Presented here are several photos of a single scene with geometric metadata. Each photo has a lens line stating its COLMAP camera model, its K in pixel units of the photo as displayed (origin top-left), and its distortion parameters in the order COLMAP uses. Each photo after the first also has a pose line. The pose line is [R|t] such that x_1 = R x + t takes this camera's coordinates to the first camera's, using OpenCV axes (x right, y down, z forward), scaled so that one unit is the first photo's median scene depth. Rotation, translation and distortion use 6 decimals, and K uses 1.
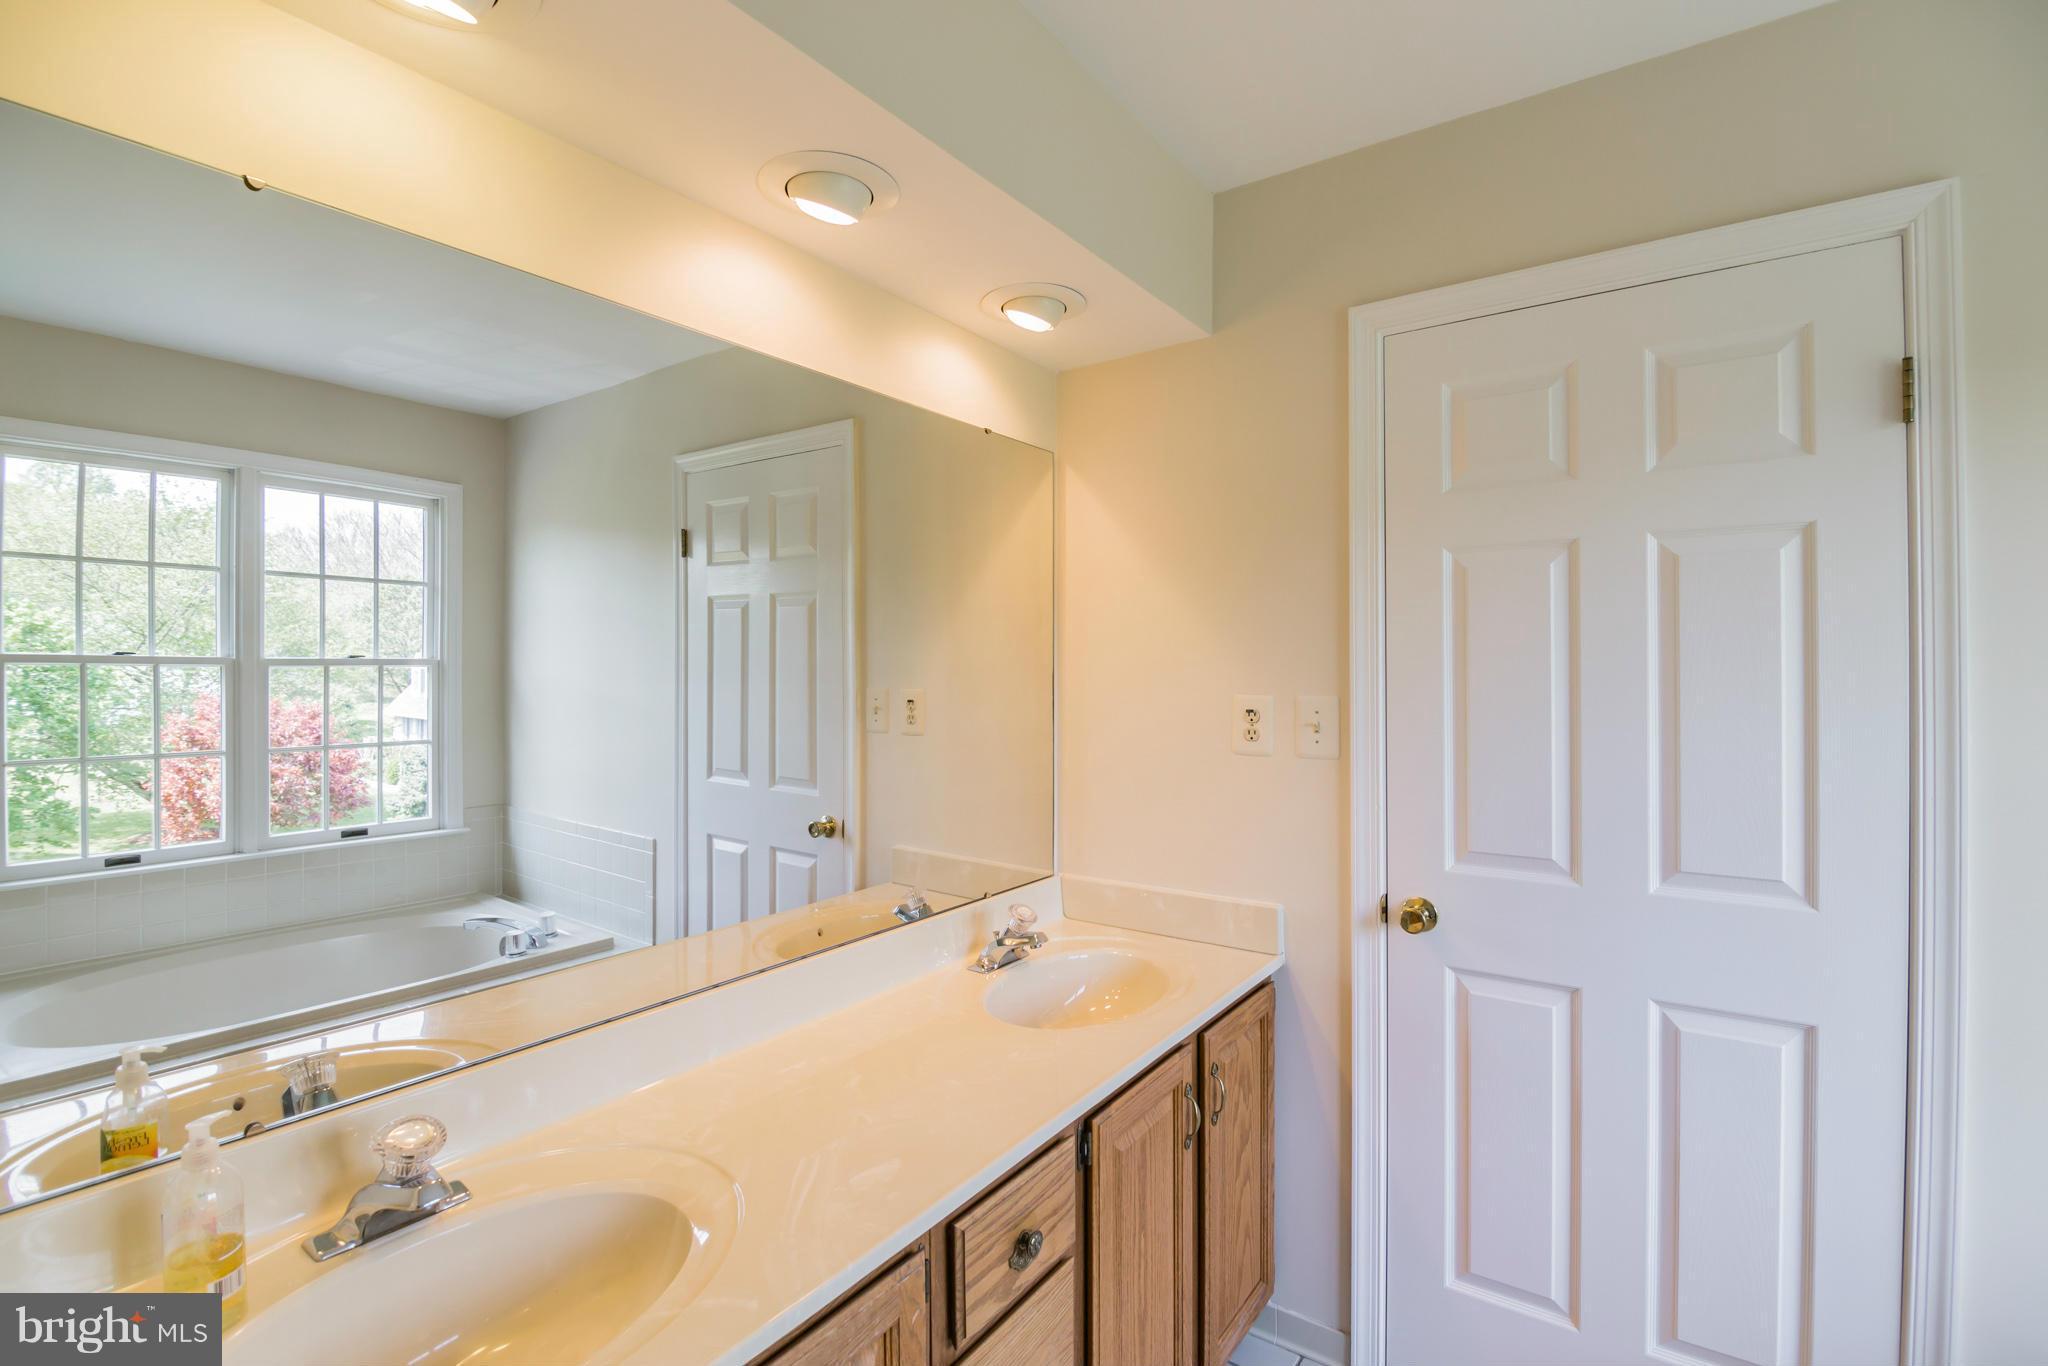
lens RADIAL K [[937.2, 0, 1033.7], [0, 937.2, 688.8], [0, 0, 1]] dist [0.000812, -0.001318]
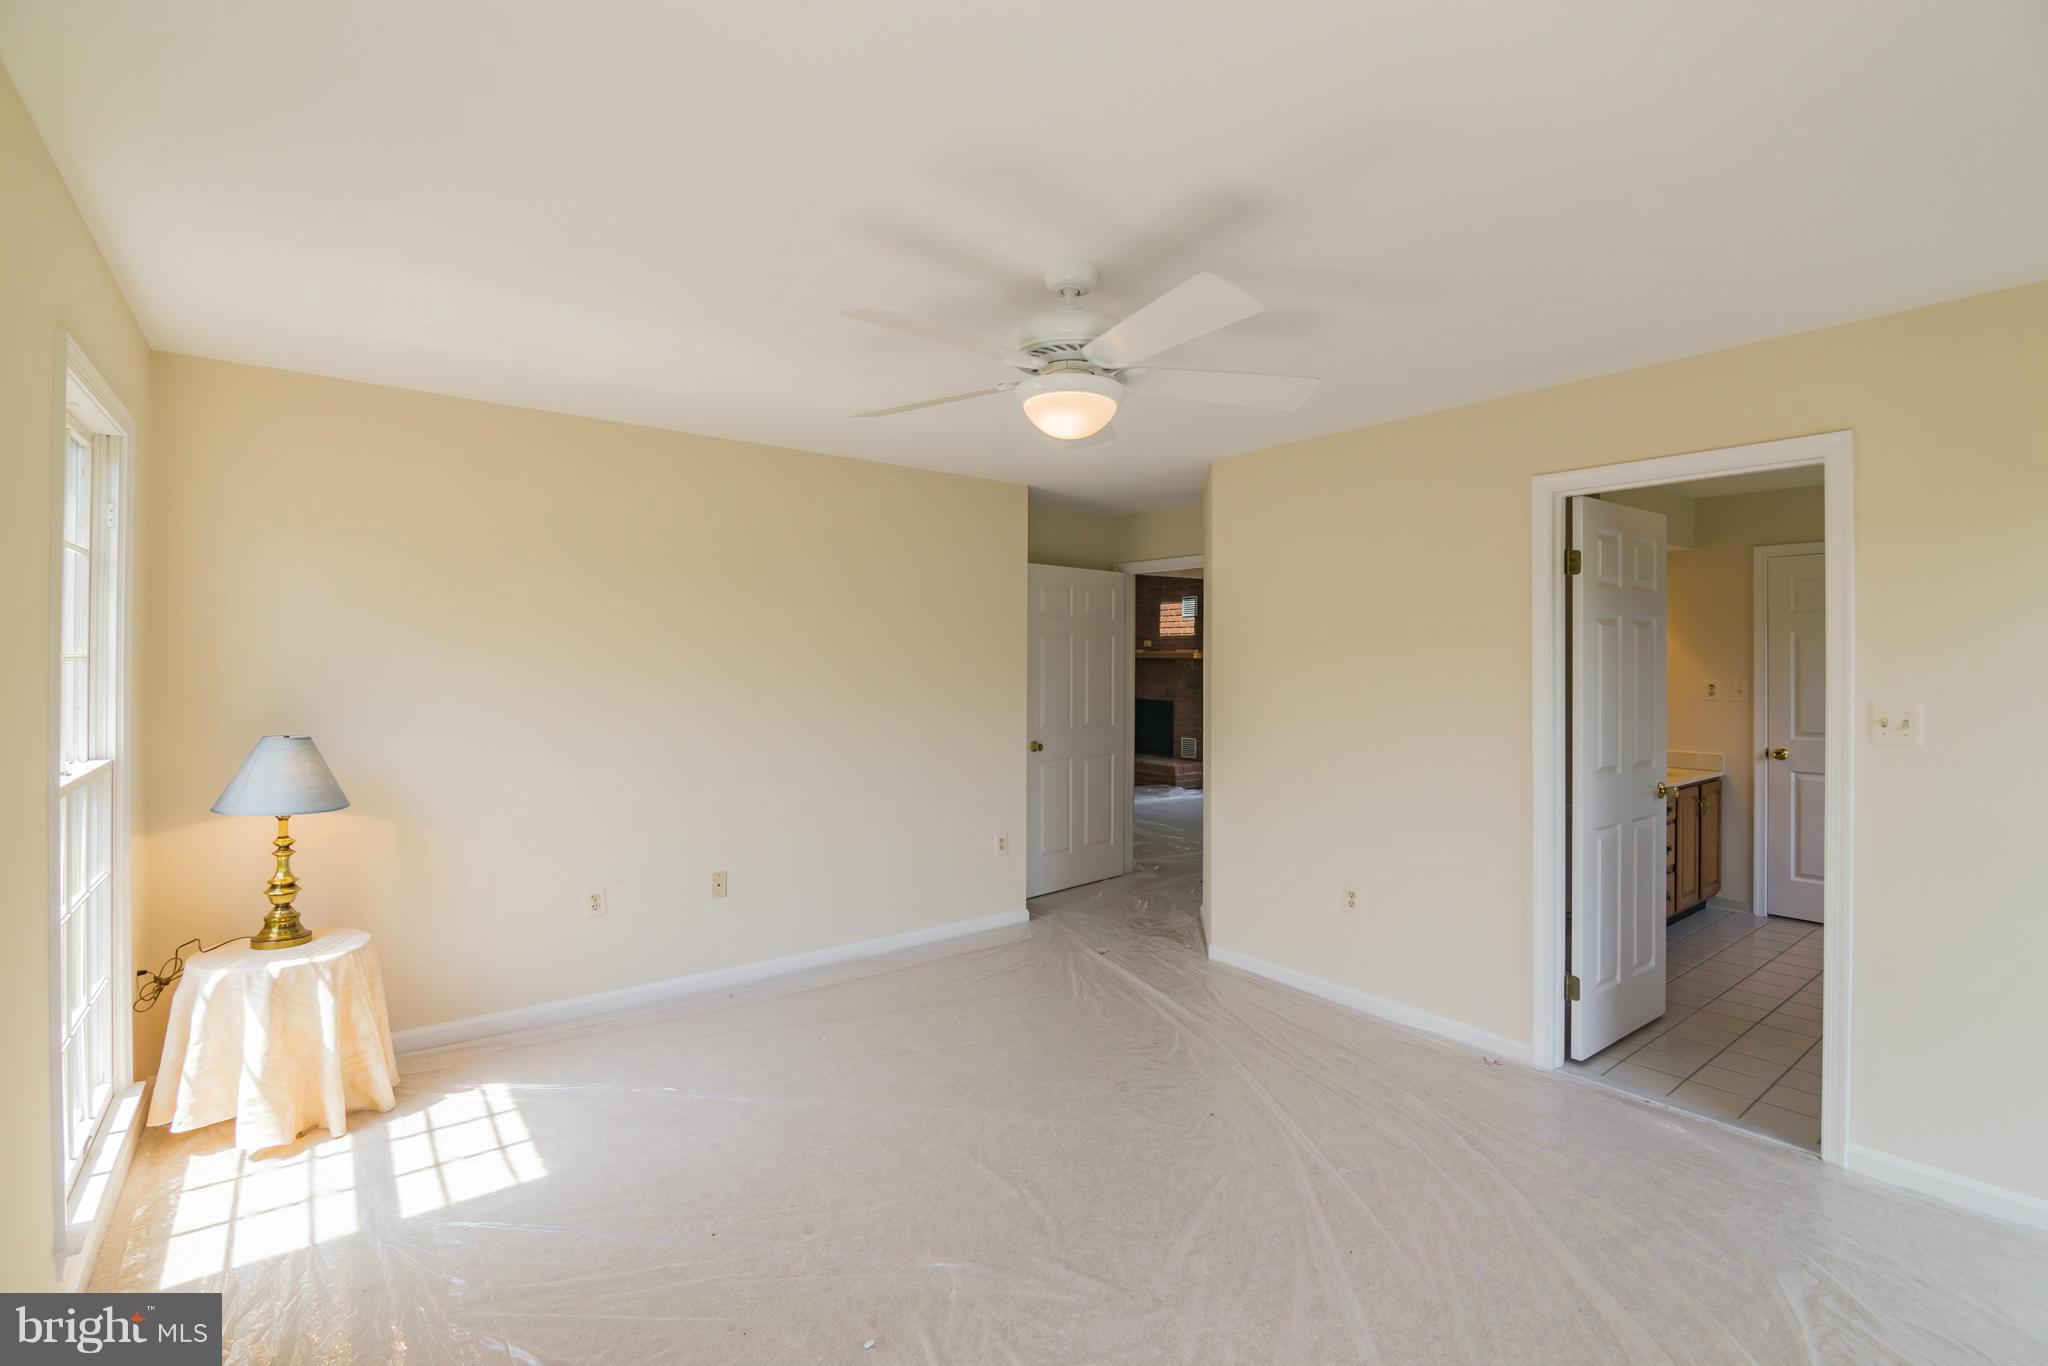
lens RADIAL K [[937.2, 0, 1024.4], [0, 937.2, 662.2], [0, 0, 1]] dist [0.000812, -0.001318]
pose [[0.948069, 0.004163, -0.318039, -0.894536], [-0.005411, 0.999981, -0.003041, -0.028464], [0.318020, 0.004603, 0.948073, -2.510941]]
